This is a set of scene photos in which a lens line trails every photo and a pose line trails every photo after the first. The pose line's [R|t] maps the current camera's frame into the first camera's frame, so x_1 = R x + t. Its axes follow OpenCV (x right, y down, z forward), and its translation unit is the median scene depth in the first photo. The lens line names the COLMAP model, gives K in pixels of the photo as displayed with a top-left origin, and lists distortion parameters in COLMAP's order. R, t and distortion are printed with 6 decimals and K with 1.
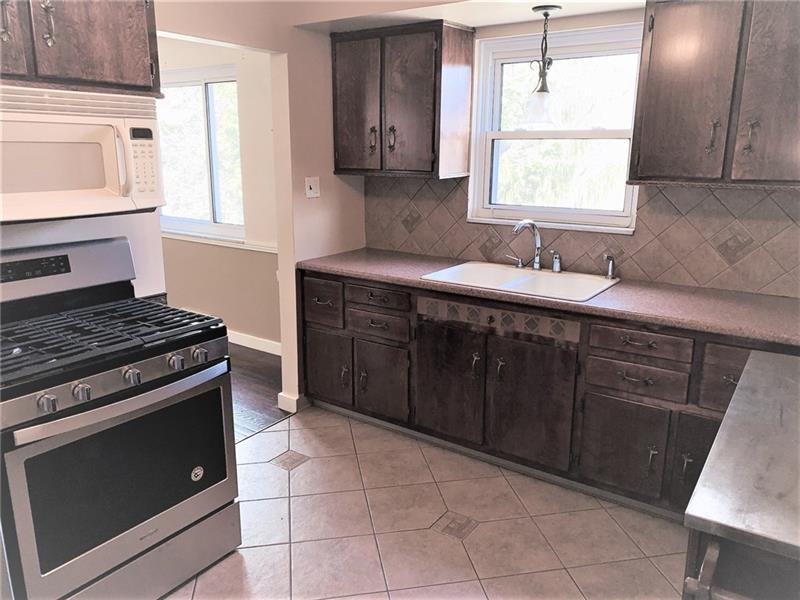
lens RADIAL K [[618.8, 0, 399.5], [0, 618.8, 300.7], [0, 0, 1]] dist [0.004464, 0.004812]
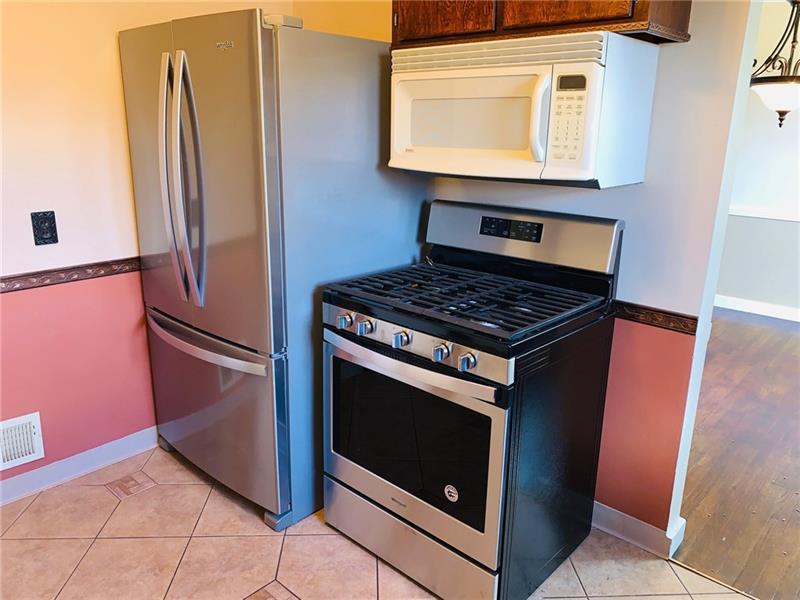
lens RADIAL K [[618.8, 0, 400.3], [0, 618.8, 299.4], [0, 0, 1]] dist [0.004464, 0.004812]
pose [[-0.136622, 0.253025, -0.957765, 0.423847], [-0.257620, 0.924490, 0.280983, -0.182444], [0.956539, 0.285127, -0.061121, 0.923269]]
